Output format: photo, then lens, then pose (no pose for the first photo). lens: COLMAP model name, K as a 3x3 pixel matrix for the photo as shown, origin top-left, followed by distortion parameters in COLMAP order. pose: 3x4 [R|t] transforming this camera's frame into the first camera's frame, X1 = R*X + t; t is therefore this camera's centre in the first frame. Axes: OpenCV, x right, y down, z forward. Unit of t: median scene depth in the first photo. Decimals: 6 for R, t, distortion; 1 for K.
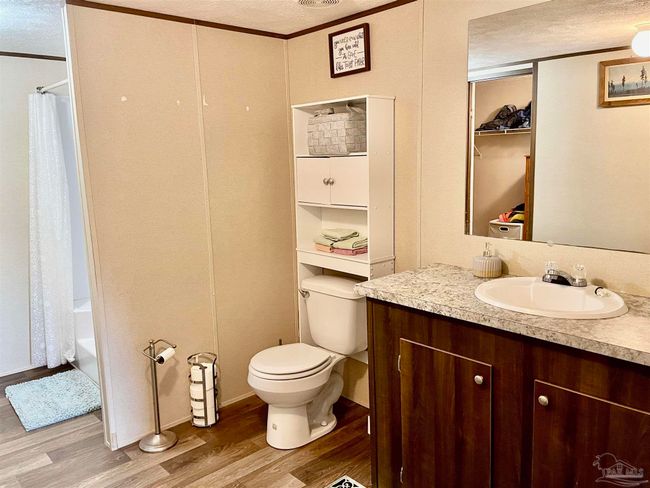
lens RADIAL K [[520.7, 0, 325.0], [0, 520.7, 244.0], [0, 0, 1]] dist [0.091359, -0.149792]
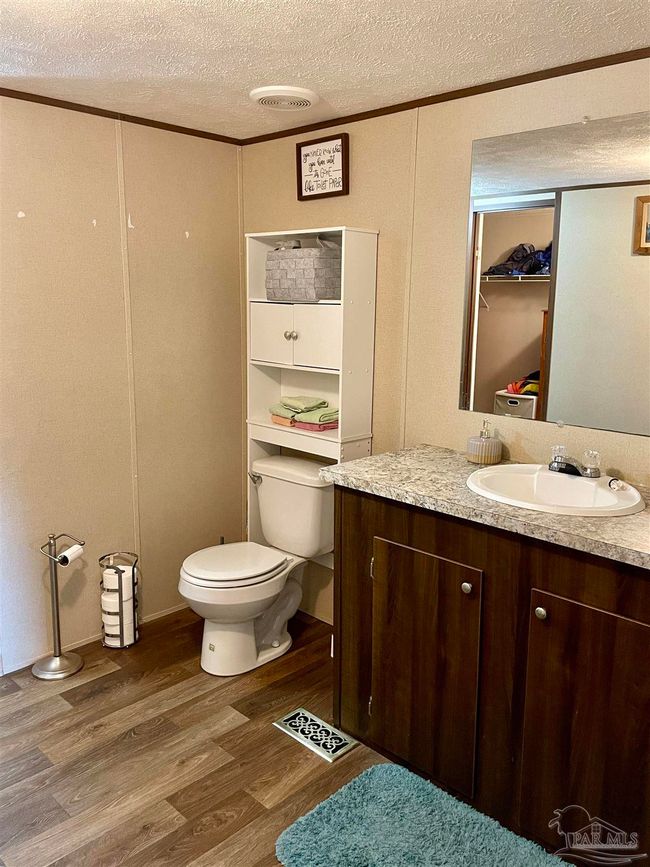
lens RADIAL K [[694.5, 0, 340.5], [0, 694.5, 429.6], [0, 0, 1]] dist [0.091359, -0.149792]
pose [[0.996247, 0.029839, 0.081246, 0.000291], [-0.031587, 0.999294, 0.020317, -0.003103], [-0.080583, -0.022808, 0.996487, -0.044645]]
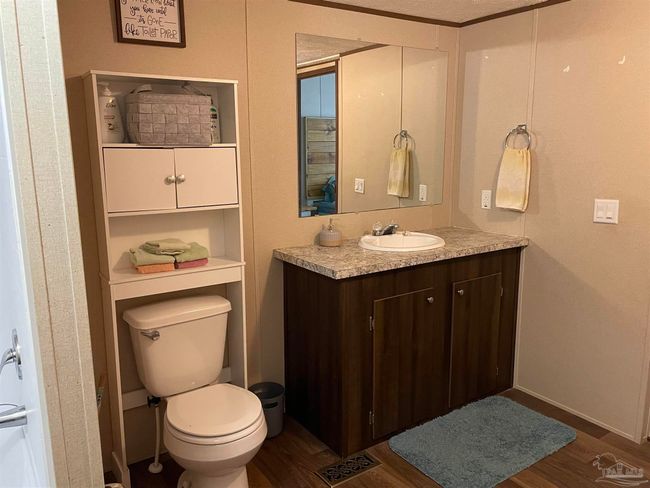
lens RADIAL K [[520.7, 0, 325.0], [0, 520.7, 244.0], [0, 0, 1]] dist [0.091359, -0.149792]
pose [[0.135917, -0.157094, 0.978186, -0.812454], [0.169557, 0.976469, 0.133259, -0.099618], [-0.976103, 0.147746, 0.159355, 0.723380]]
